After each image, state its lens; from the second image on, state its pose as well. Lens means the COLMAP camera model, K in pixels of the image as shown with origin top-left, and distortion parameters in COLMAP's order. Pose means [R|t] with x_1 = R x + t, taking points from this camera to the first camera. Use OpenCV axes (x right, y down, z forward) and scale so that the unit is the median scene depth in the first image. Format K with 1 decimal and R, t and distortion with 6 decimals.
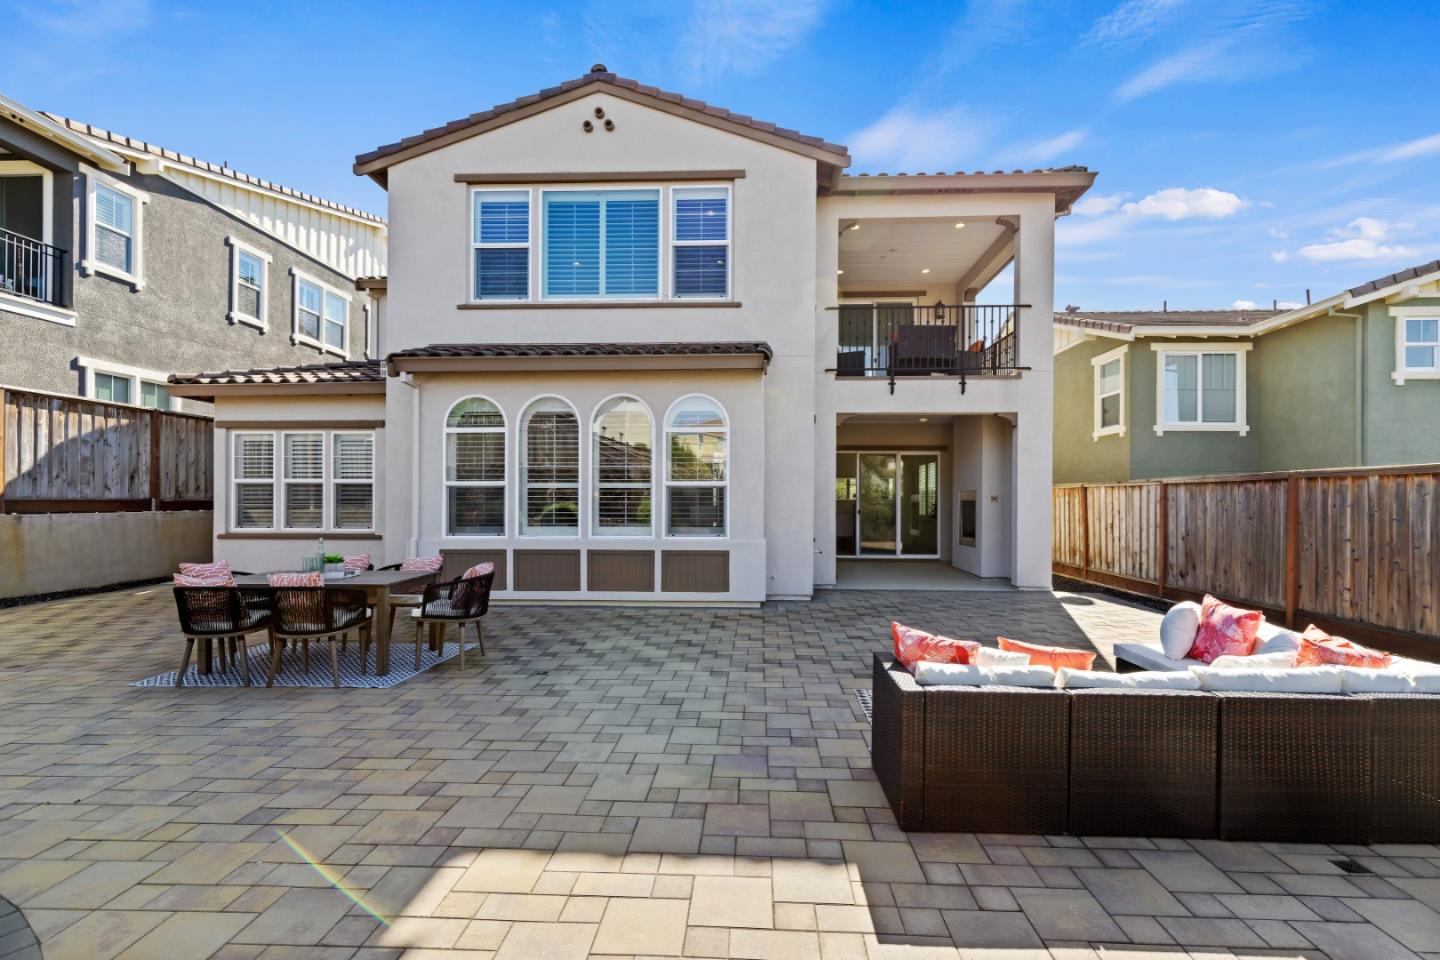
lens RADIAL K [[655.7, 0, 725.7], [0, 655.7, 490.1], [0, 0, 1]] dist [-0.003437, 0.000297]
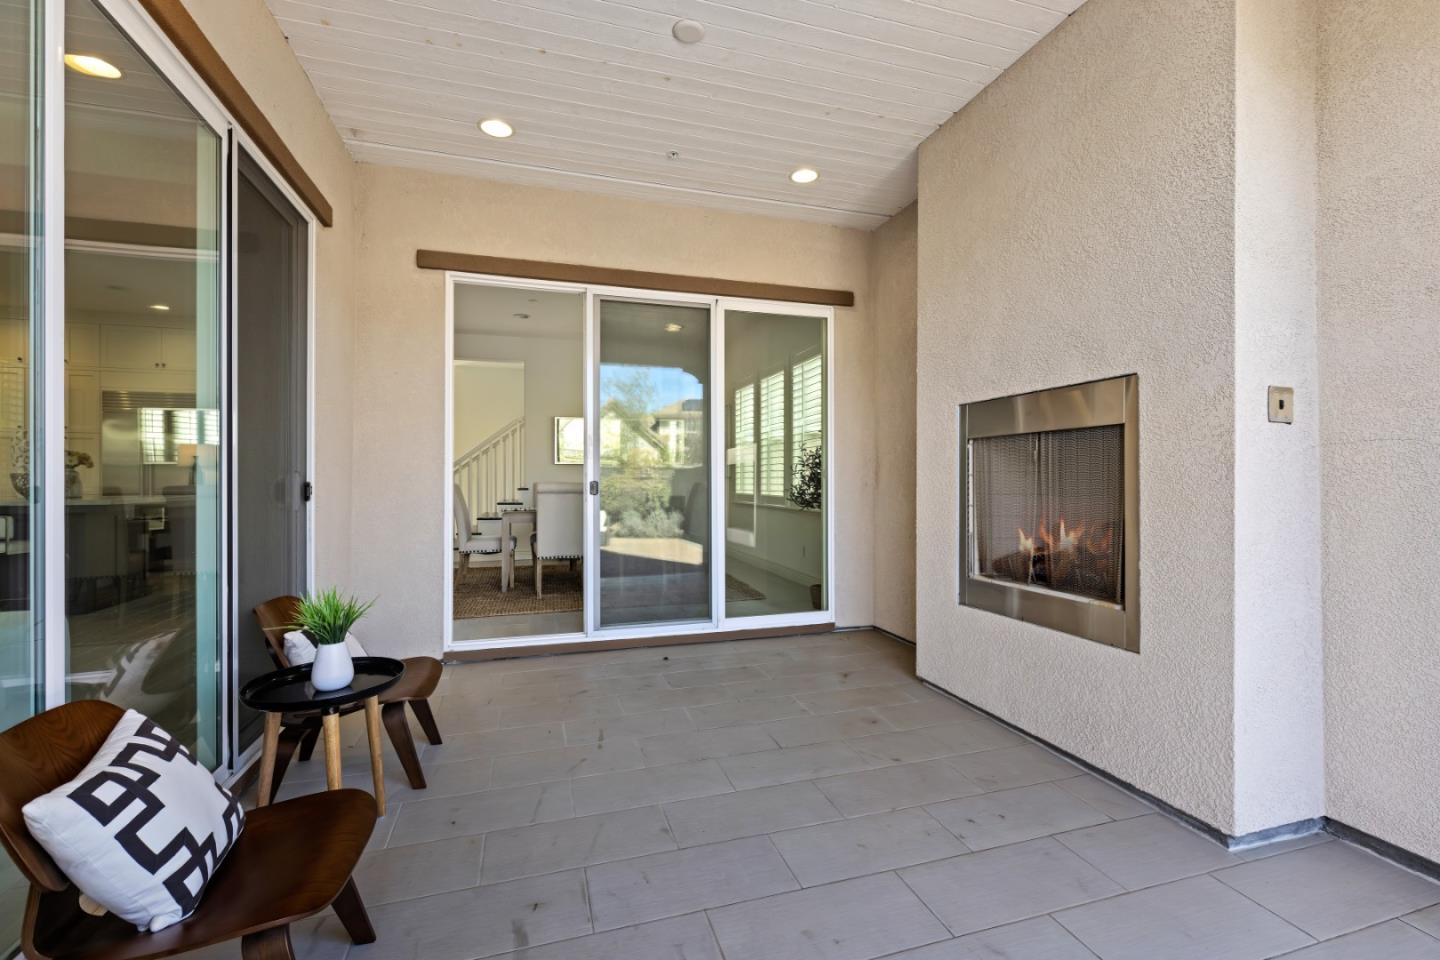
lens RADIAL K [[655.7, 0, 723.5], [0, 655.7, 477.6], [0, 0, 1]] dist [-0.003437, 0.000297]
pose [[0.941624, -0.005916, 0.336613, 0.155976], [0.001480, 0.999909, 0.013435, 0.024060], [-0.336662, -0.012152, 0.941547, 0.681907]]
